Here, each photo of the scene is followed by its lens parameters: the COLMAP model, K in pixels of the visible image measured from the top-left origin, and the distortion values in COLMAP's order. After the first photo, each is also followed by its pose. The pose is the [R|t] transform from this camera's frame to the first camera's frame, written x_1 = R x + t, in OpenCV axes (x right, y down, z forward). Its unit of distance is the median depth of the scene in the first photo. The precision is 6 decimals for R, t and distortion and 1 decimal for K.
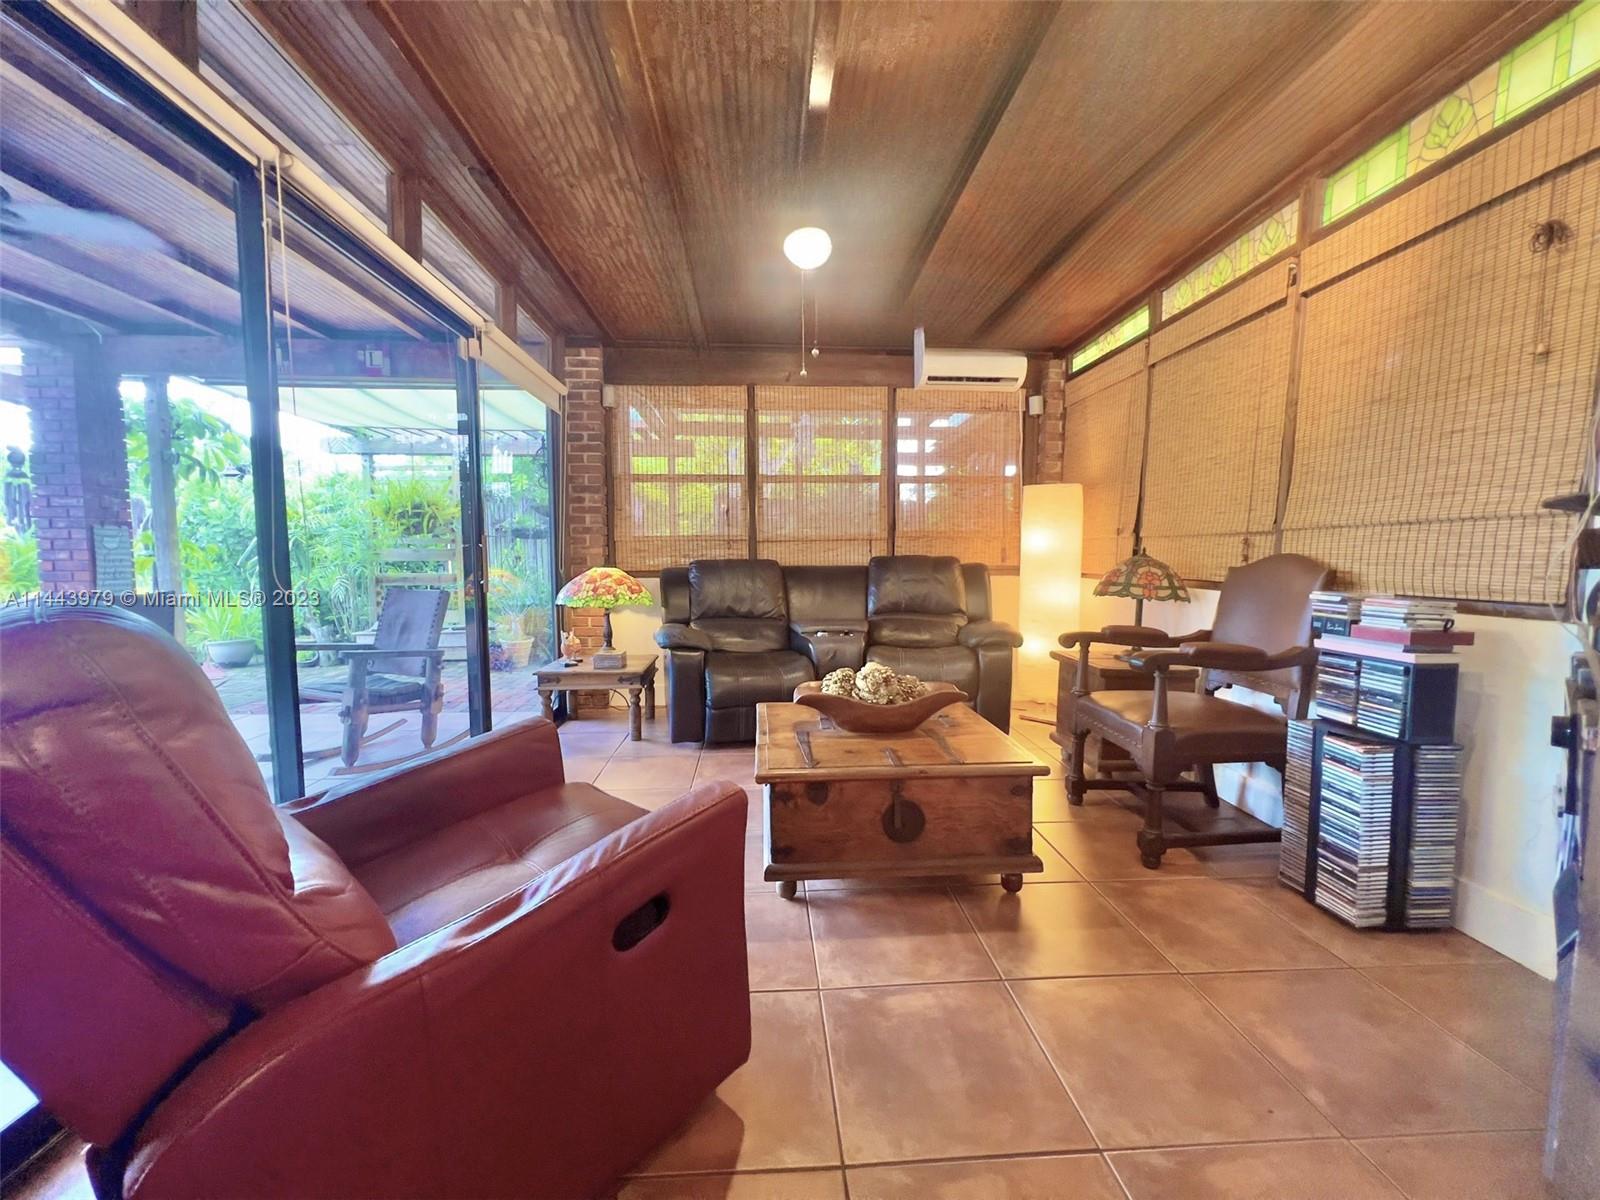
lens RADIAL K [[641.0, 0, 800.0], [0, 641.0, 600.0], [0, 0, 1]] dist [-0.000330, -0.000093]
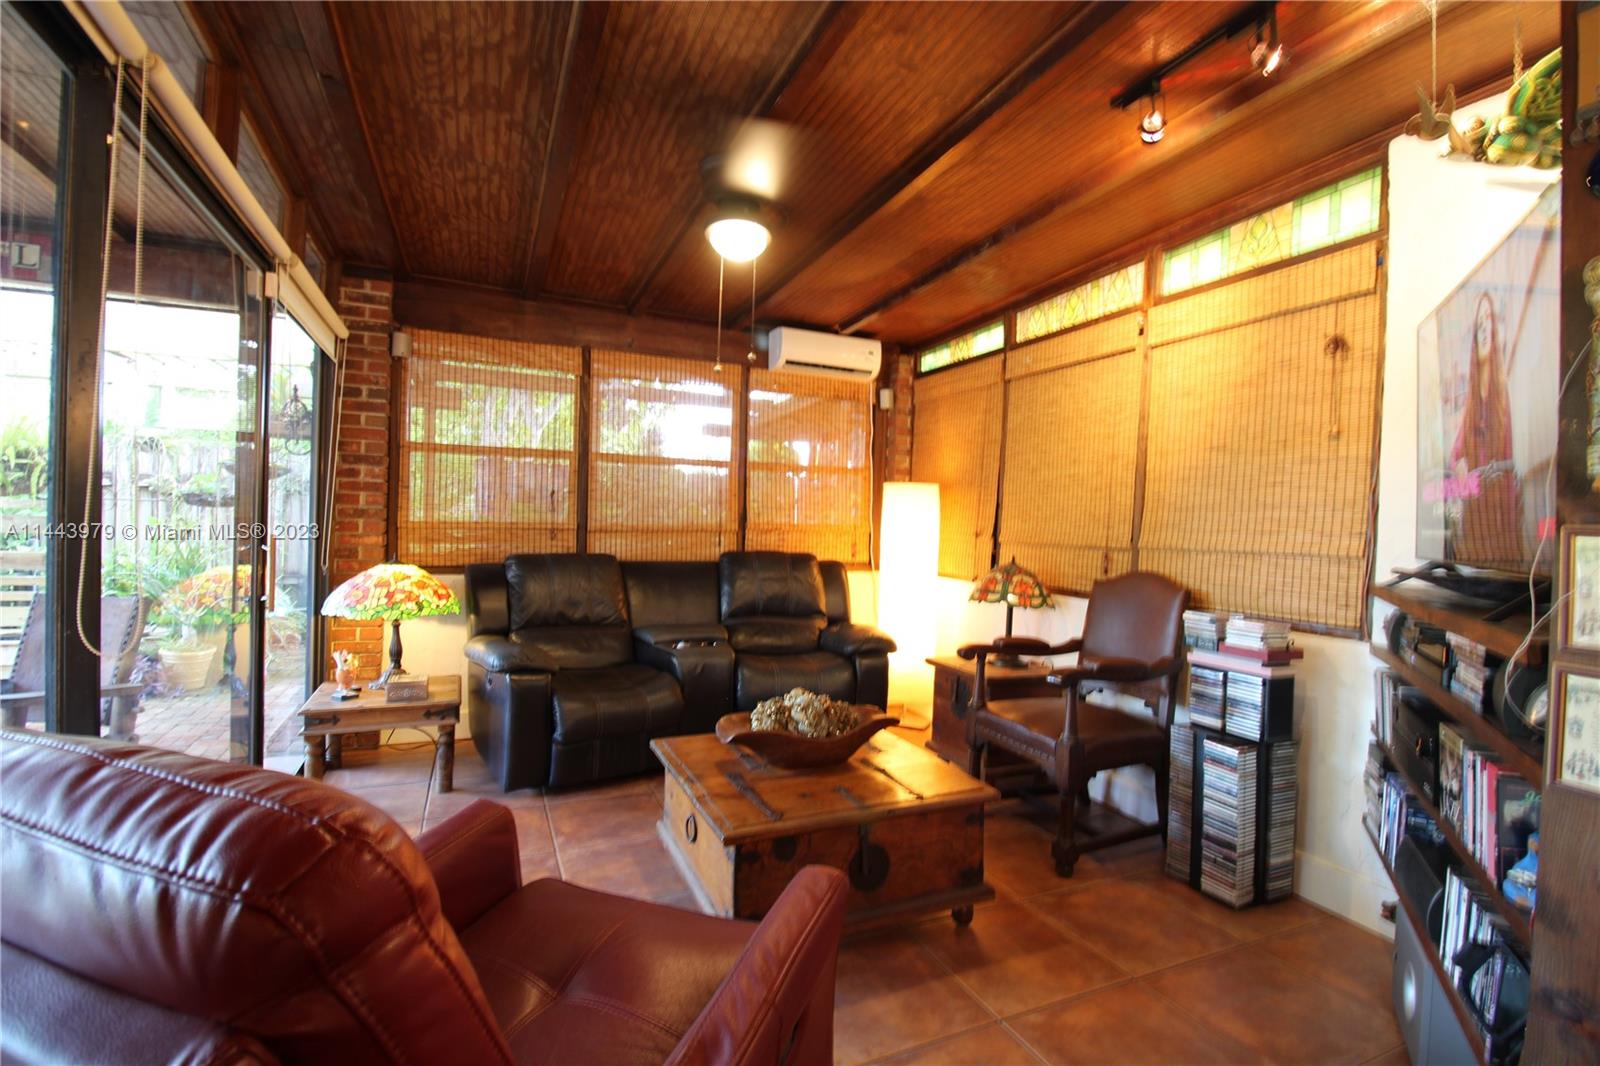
lens RADIAL K [[737.0, 0, 809.7], [0, 737.0, 527.5], [0, 0, 1]] dist [-0.002431, -0.014896]
pose [[0.935340, 0.023774, 0.352949, -0.255720], [-0.001613, 0.998015, -0.062950, -0.067867], [-0.353745, 0.058310, 0.933522, -0.001583]]
